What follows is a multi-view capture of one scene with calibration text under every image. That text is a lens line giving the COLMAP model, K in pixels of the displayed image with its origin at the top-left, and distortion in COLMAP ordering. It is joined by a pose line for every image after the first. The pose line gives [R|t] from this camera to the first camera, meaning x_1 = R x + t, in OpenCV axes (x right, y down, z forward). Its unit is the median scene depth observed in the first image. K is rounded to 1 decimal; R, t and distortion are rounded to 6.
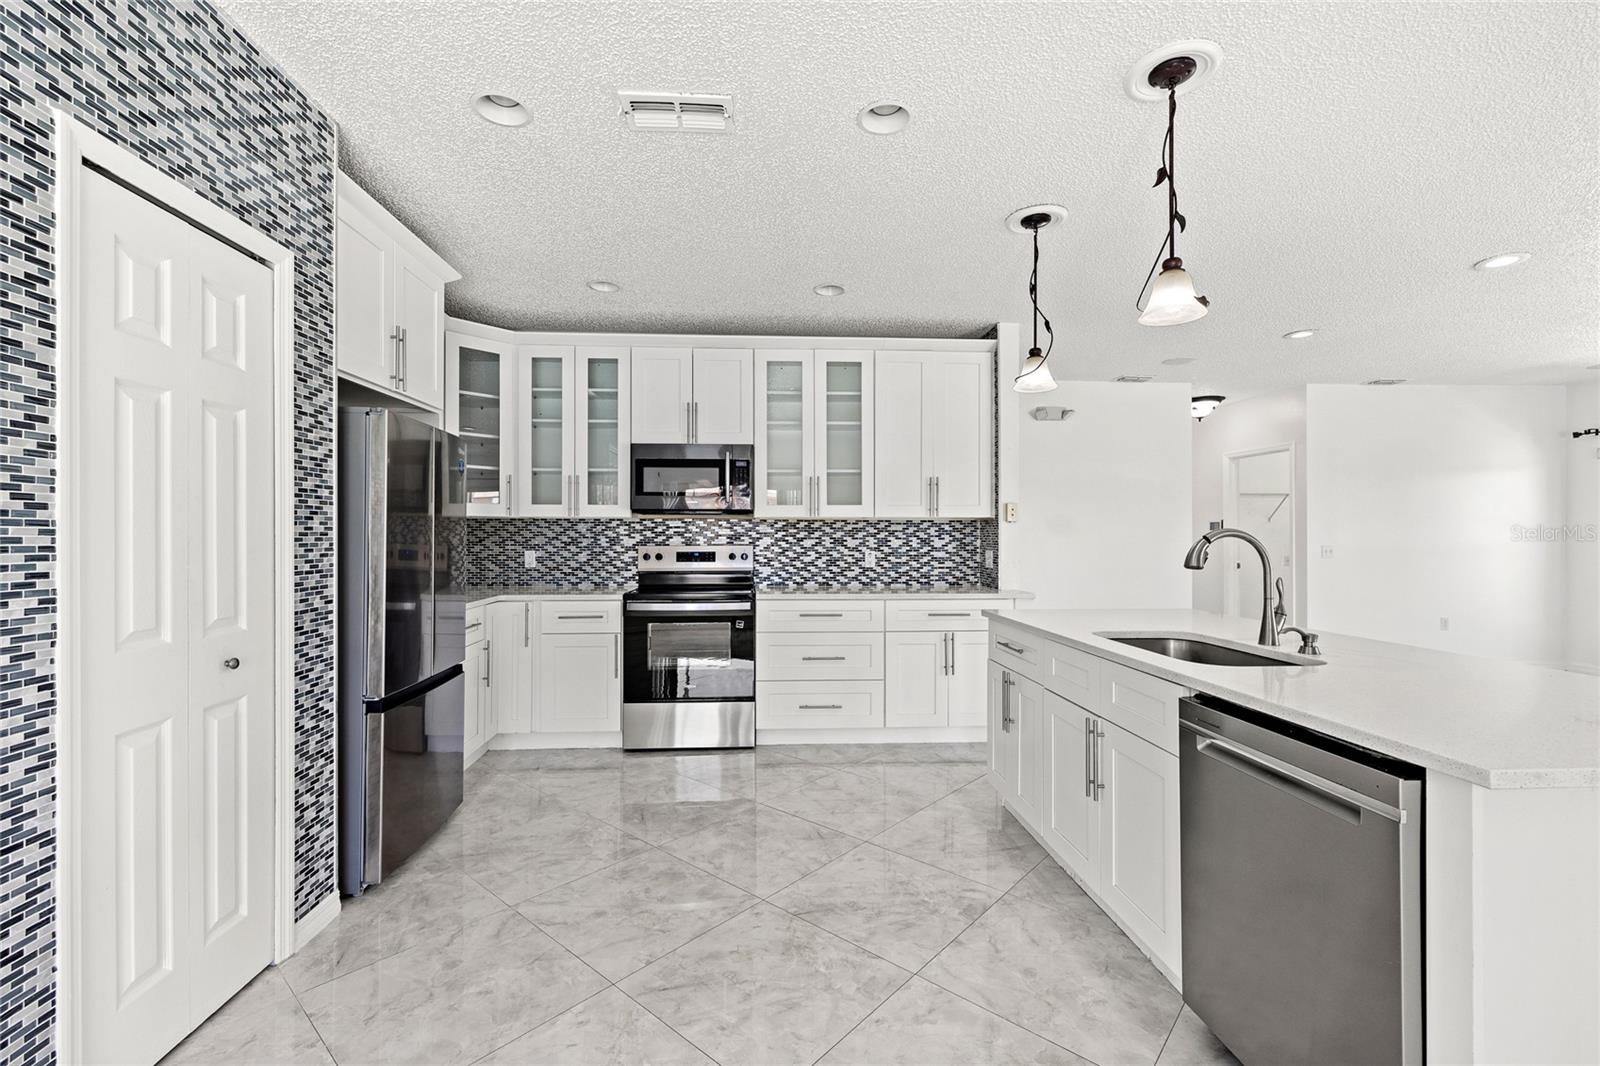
lens RADIAL K [[683.0, 0, 791.7], [0, 683.0, 536.1], [0, 0, 1]] dist [-0.000046, -0.000003]
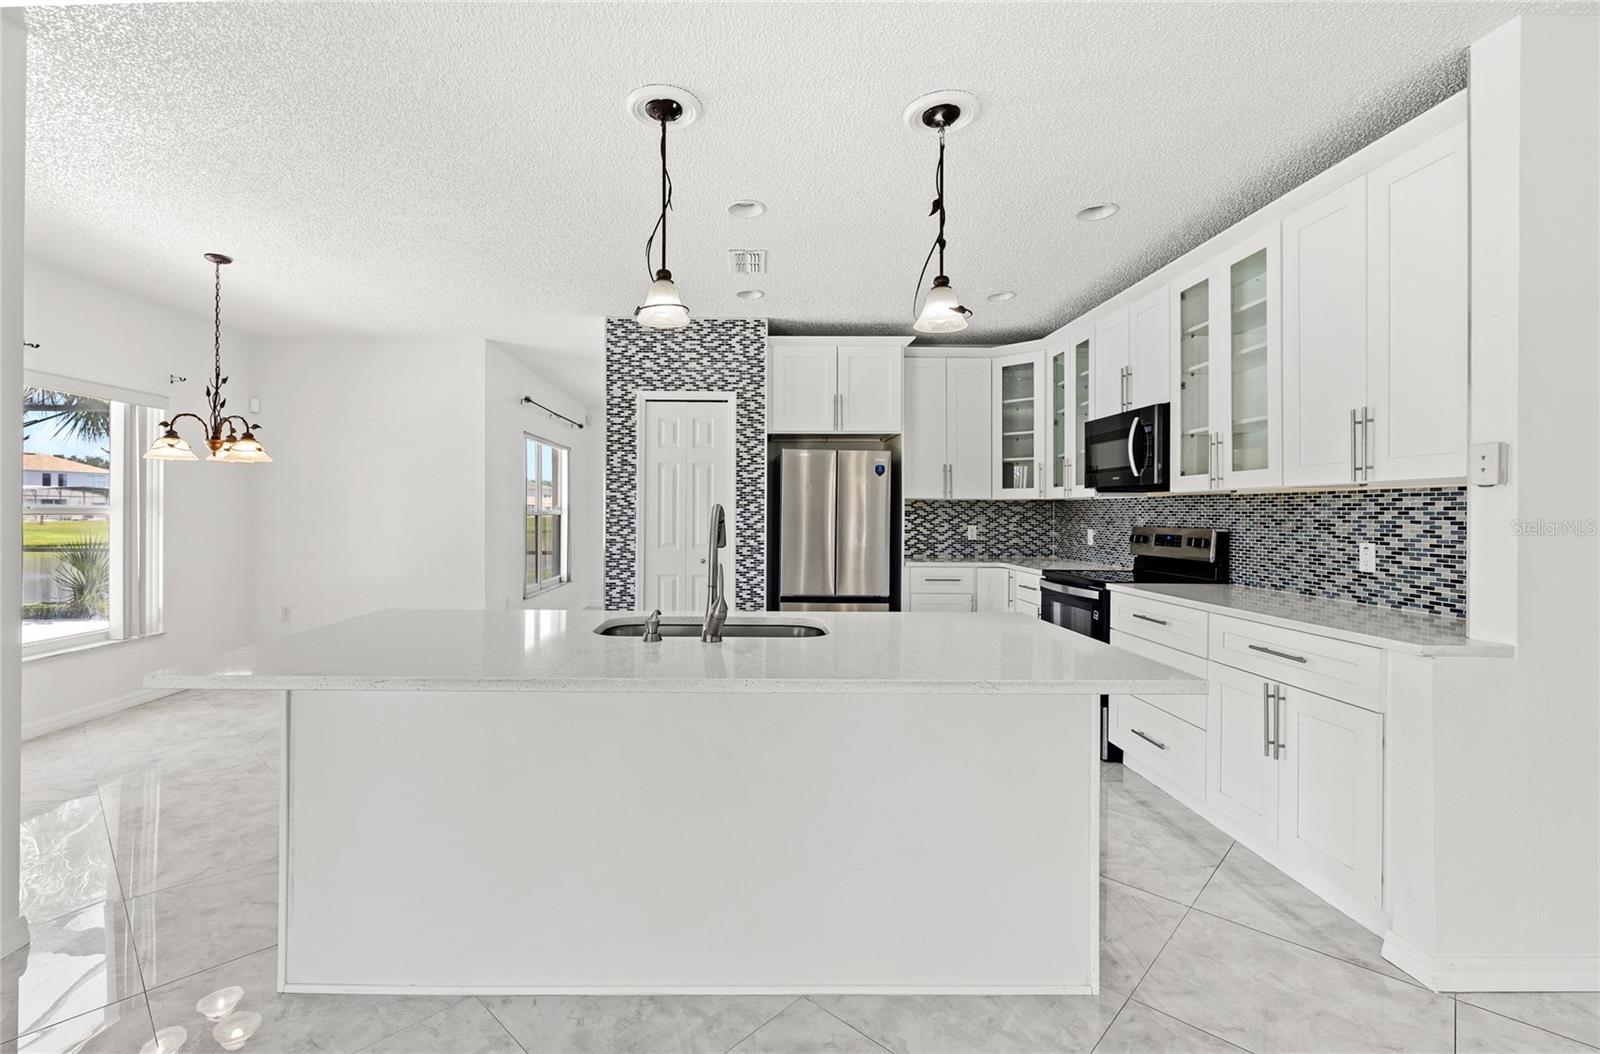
lens RADIAL K [[715.9, 0, 754.6], [0, 715.9, 512.8], [0, 0, 1]] dist [0.001271, -0.000042]
pose [[-0.046221, -0.001068, -0.998931, 0.816884], [-0.007971, 0.999968, -0.000701, 0.000567], [0.998899, 0.007930, -0.046228, 0.562052]]
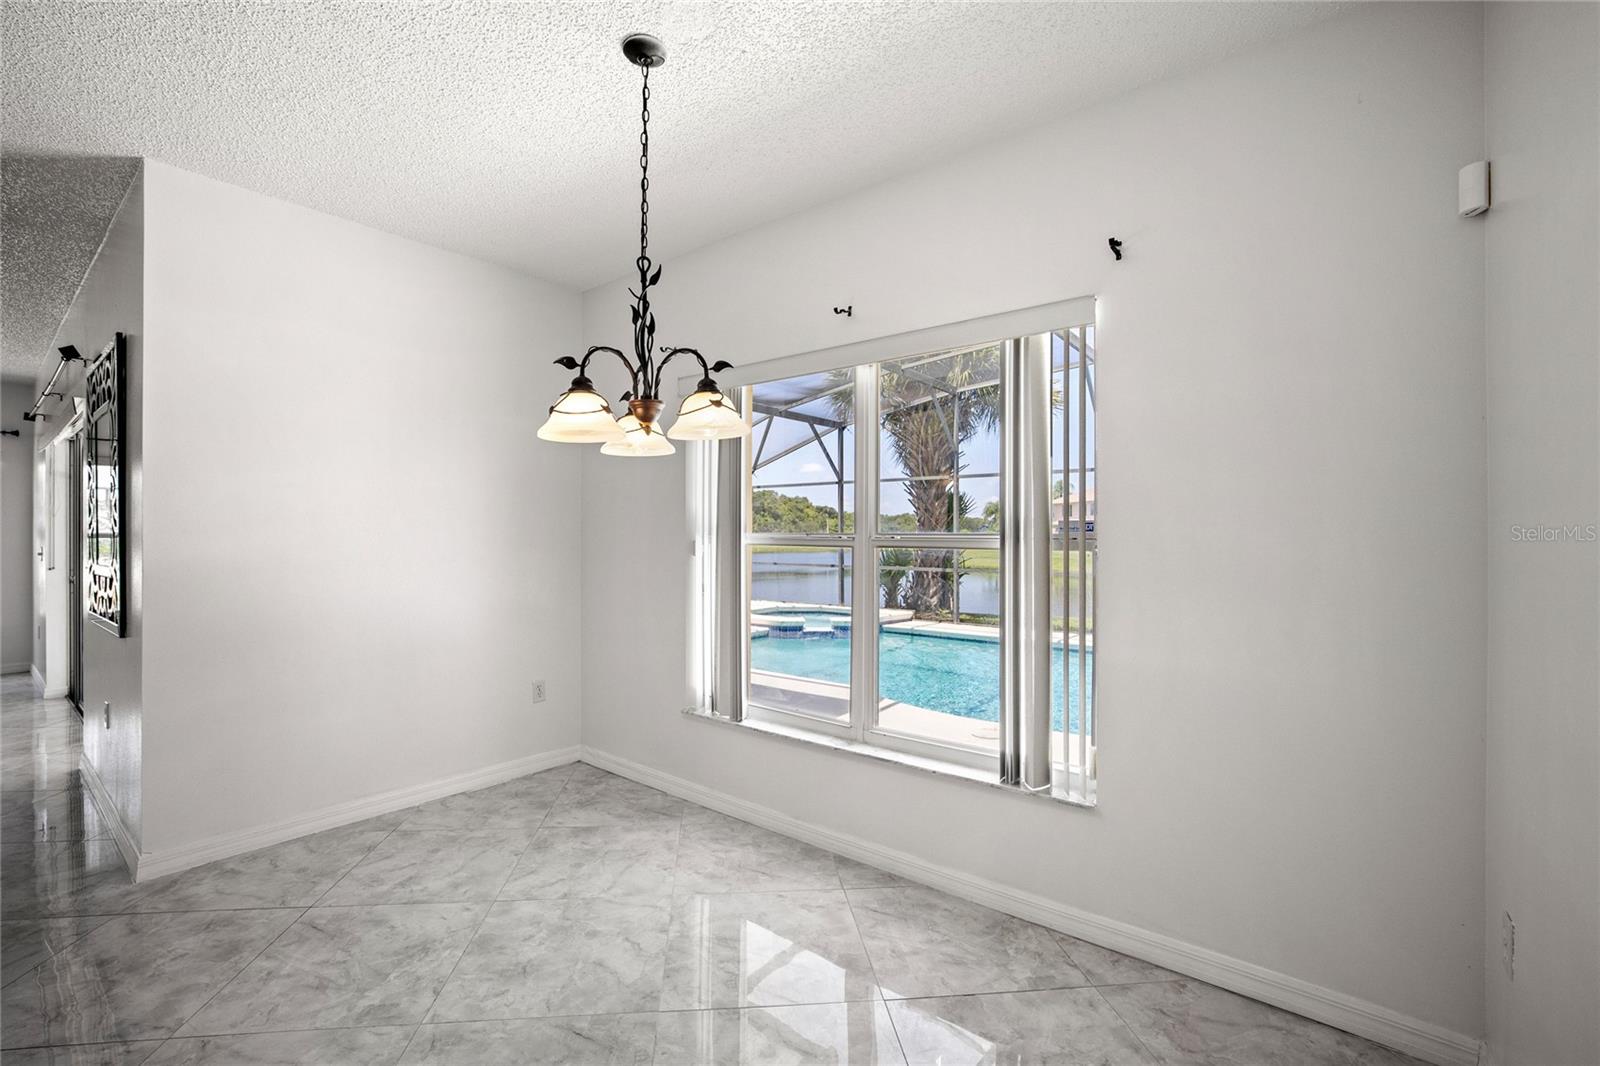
lens RADIAL K [[691.6, 0, 790.2], [0, 691.6, 540.8], [0, 0, 1]] dist [-0.024407, 0.000104]
pose [[-0.739657, -0.007381, 0.672943, -0.418903], [-0.001773, 0.999958, 0.009018, -0.001934], [-0.672981, 0.005477, -0.739639, 0.107550]]
